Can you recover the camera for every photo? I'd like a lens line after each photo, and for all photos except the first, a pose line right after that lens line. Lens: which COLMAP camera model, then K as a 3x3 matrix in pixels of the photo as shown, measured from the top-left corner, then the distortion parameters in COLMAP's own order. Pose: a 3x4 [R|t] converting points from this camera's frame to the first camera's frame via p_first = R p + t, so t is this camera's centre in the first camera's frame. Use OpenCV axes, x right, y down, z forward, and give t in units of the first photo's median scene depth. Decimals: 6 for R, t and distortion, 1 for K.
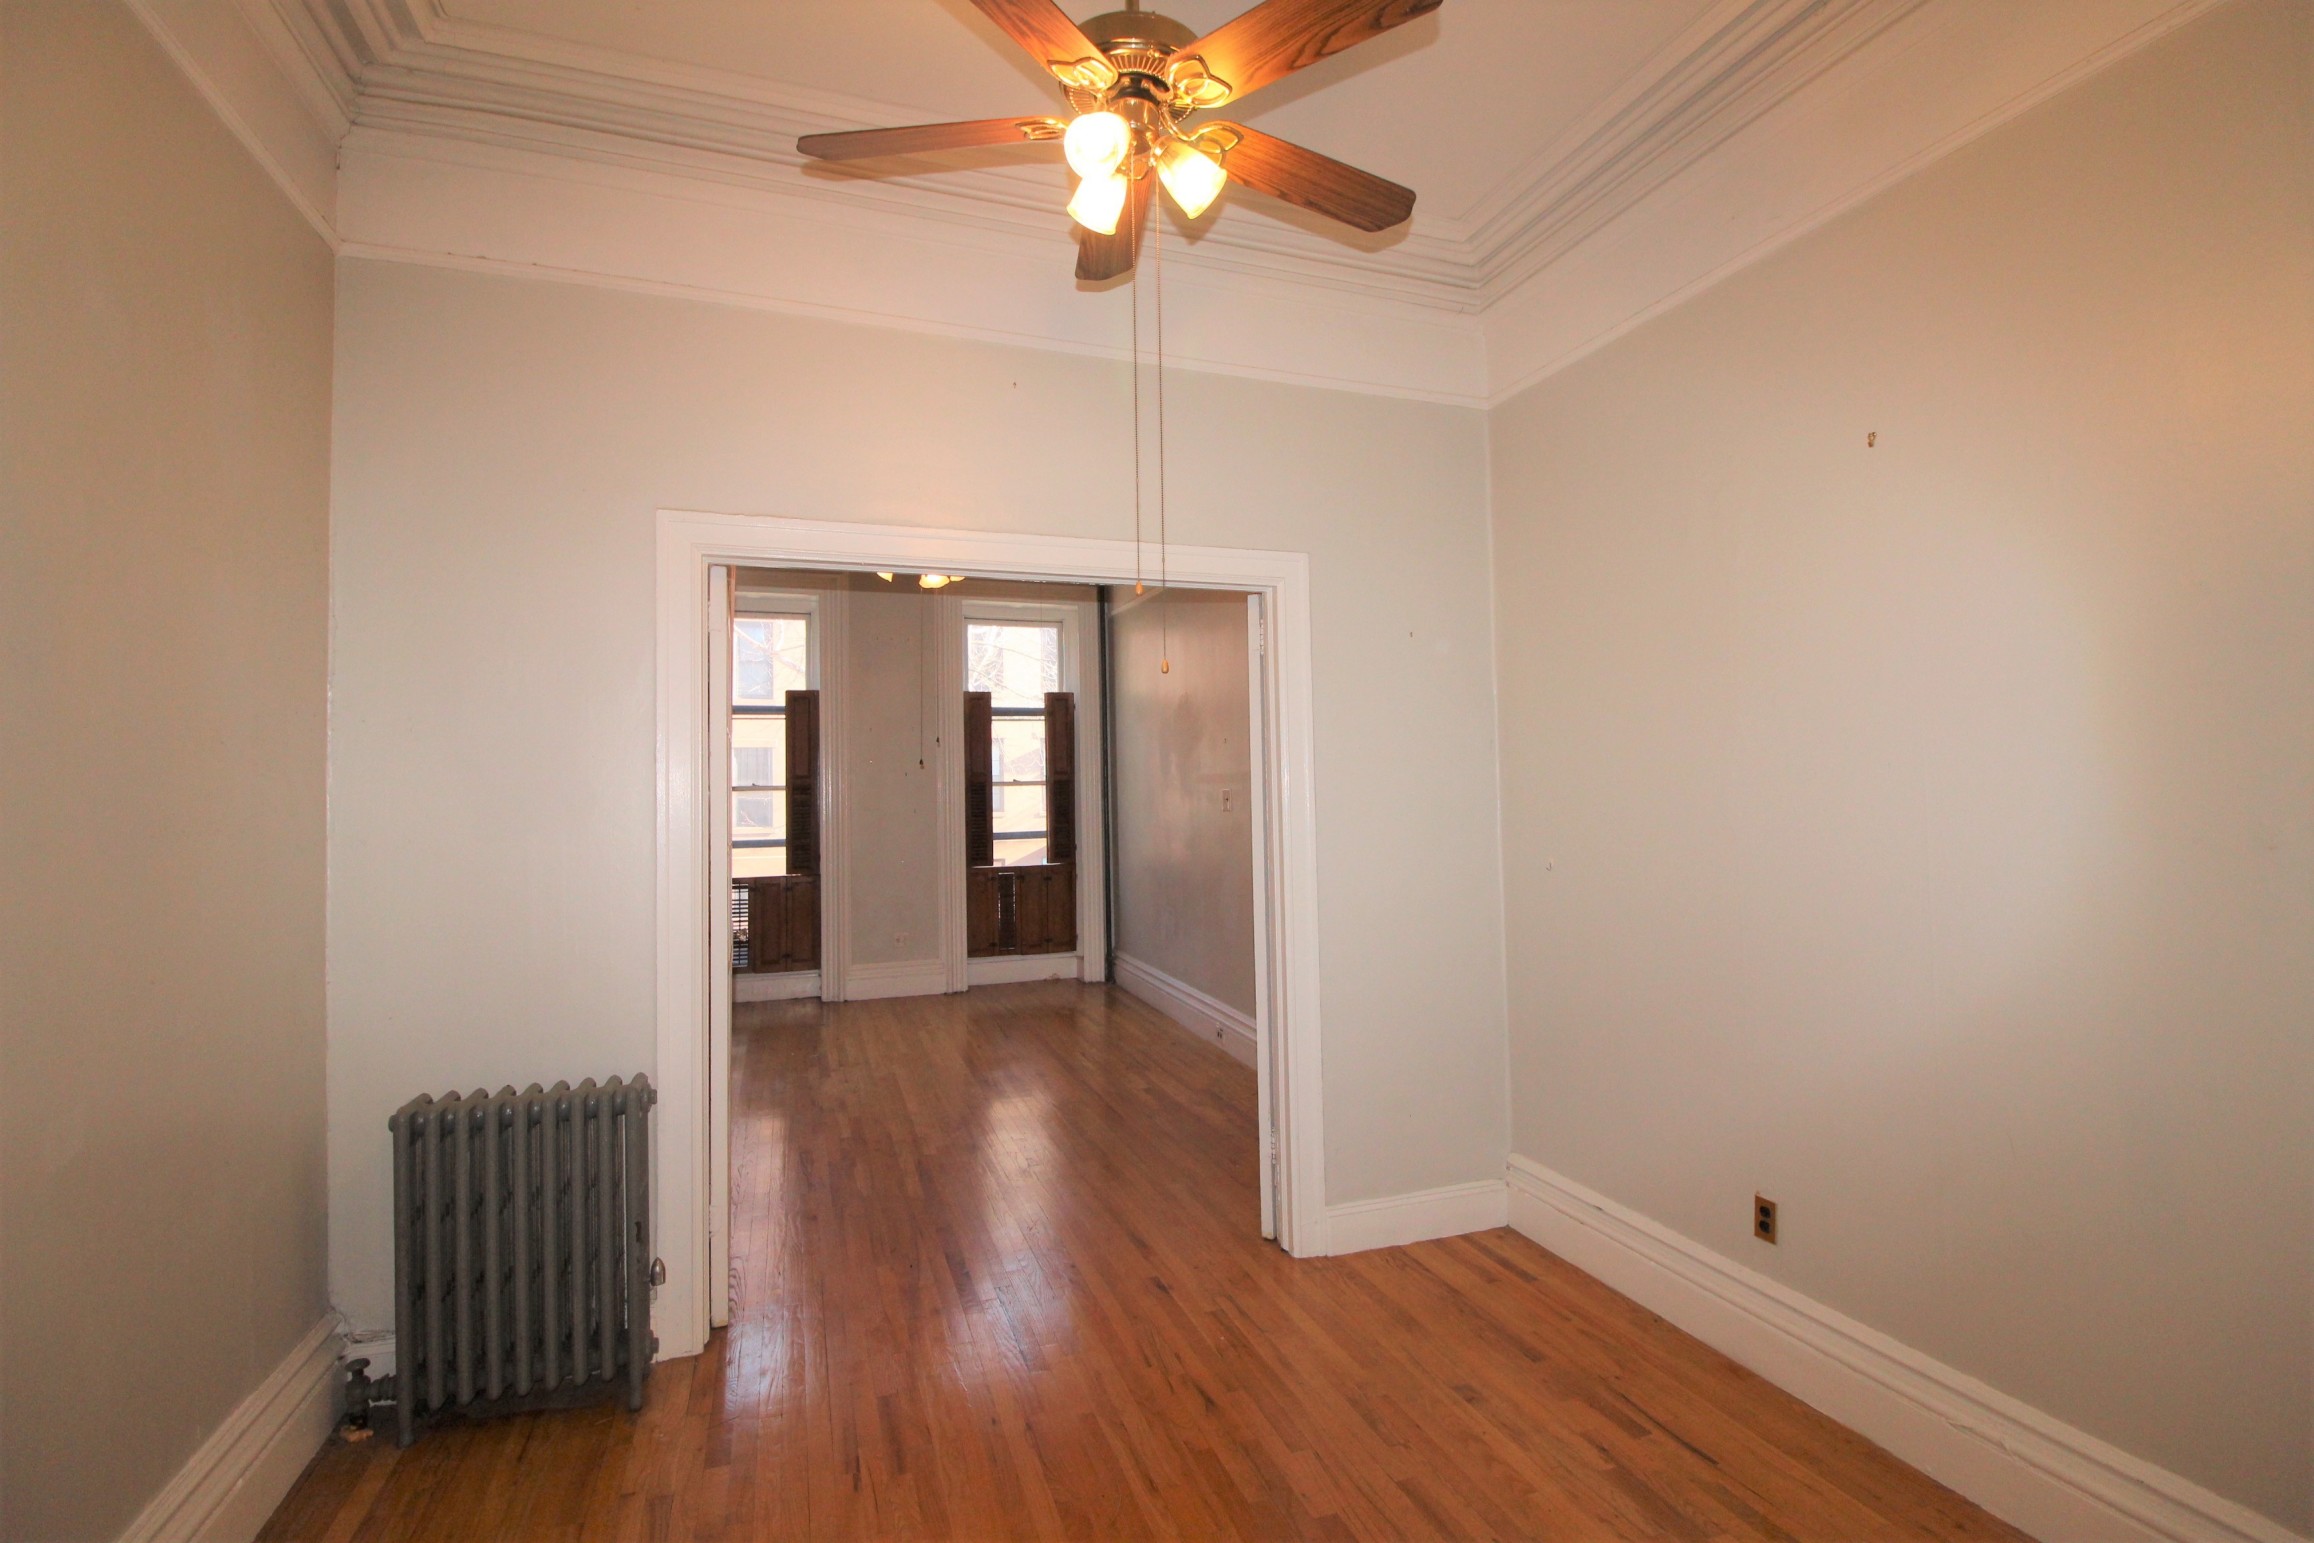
lens RADIAL K [[1074.0, 0, 1166.7], [0, 1074.0, 740.7], [0, 0, 1]] dist [0.004265, -0.014000]
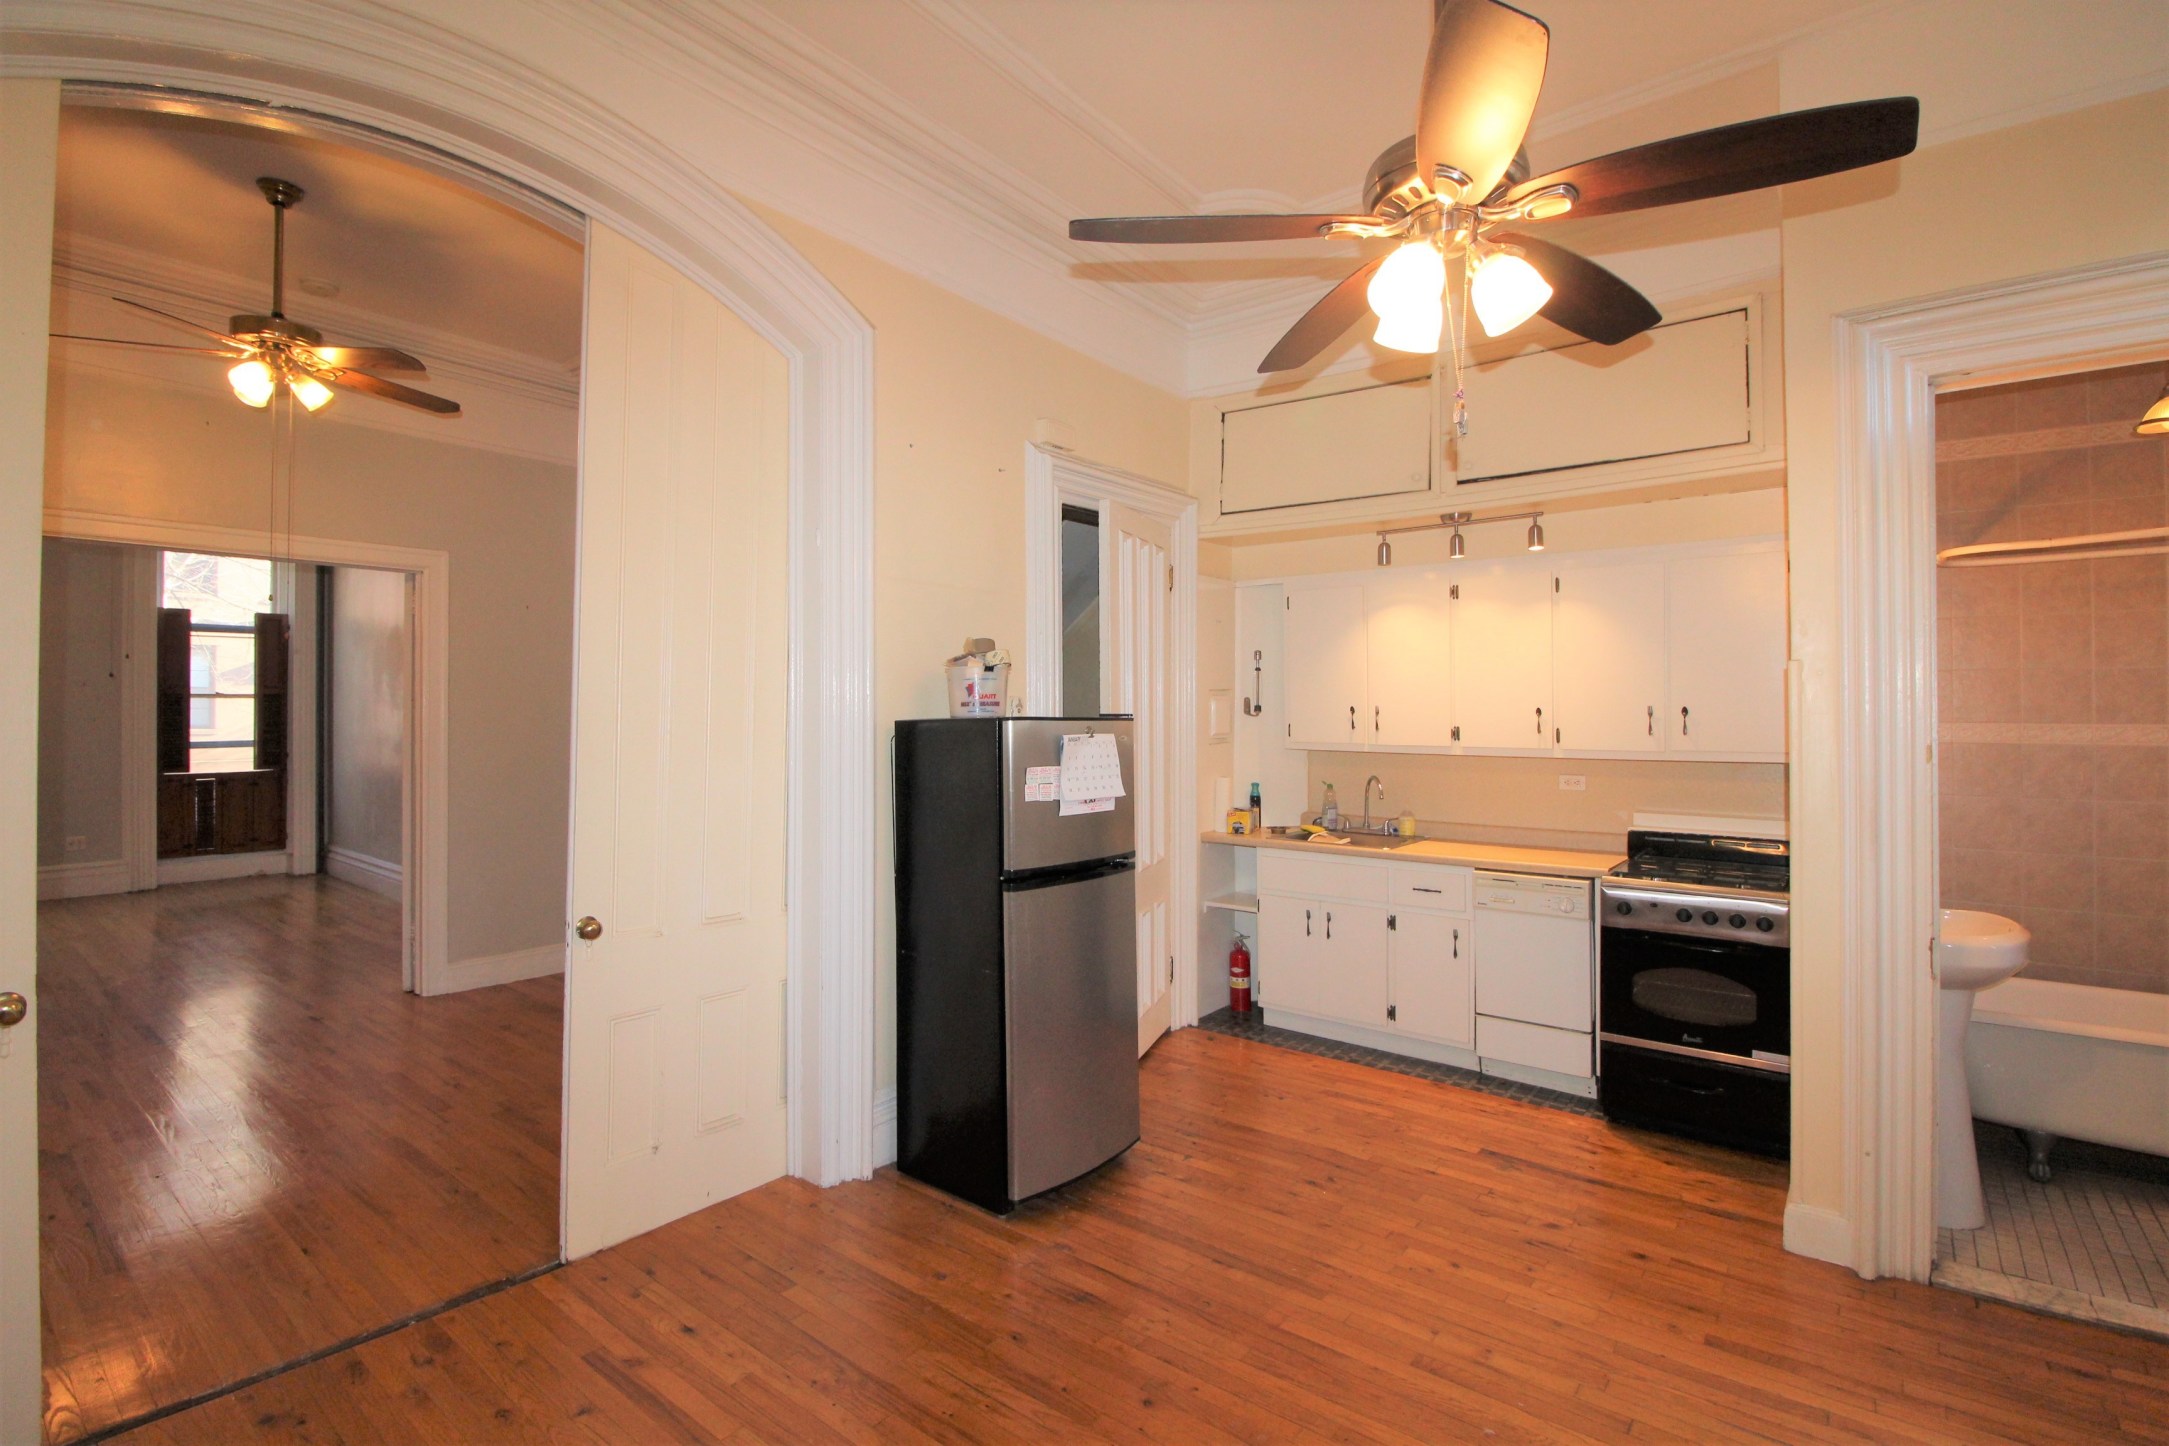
lens RADIAL K [[1006.7, 0, 1093.6], [0, 1006.7, 694.1], [0, 0, 1]] dist [0.004265, -0.014000]
pose [[0.843474, 0.022713, 0.536689, 0.062494], [-0.037220, 0.999176, 0.016210, -0.011204], [-0.535879, -0.033648, 0.843624, -0.327785]]
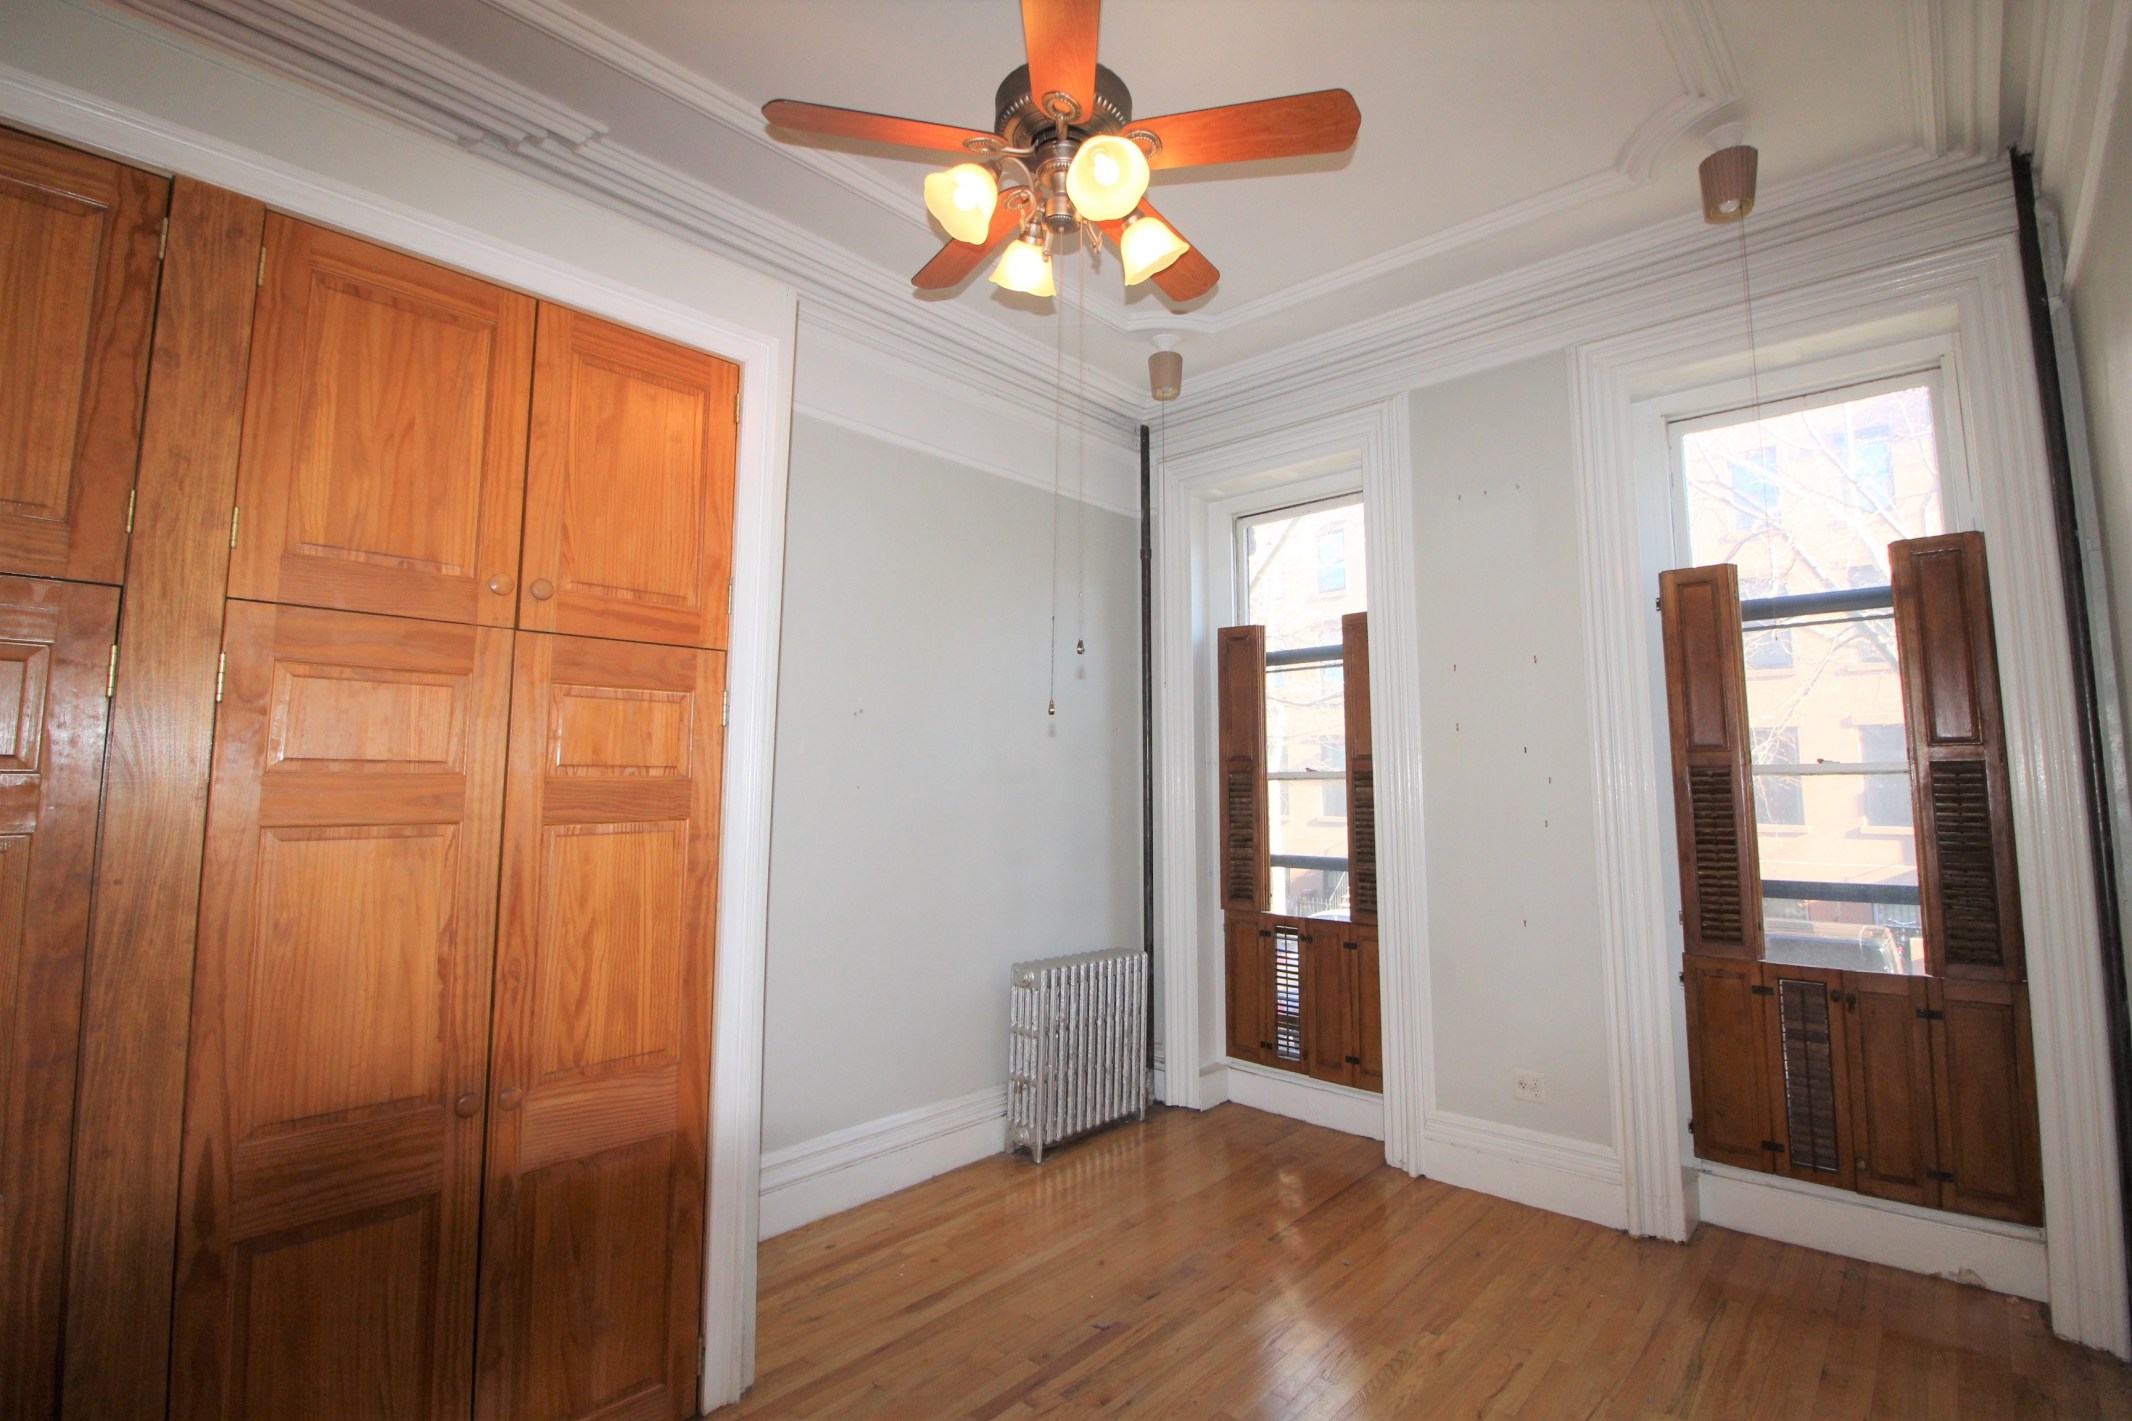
lens RADIAL K [[989.6, 0, 1074.9], [0, 989.6, 682.1], [0, 0, 1]] dist [0.004265, -0.014000]
pose [[0.480675, -0.074779, -0.873705, 0.063448], [0.027504, 0.997153, -0.070213, 0.025996], [0.876468, 0.009719, 0.481363, 0.578612]]
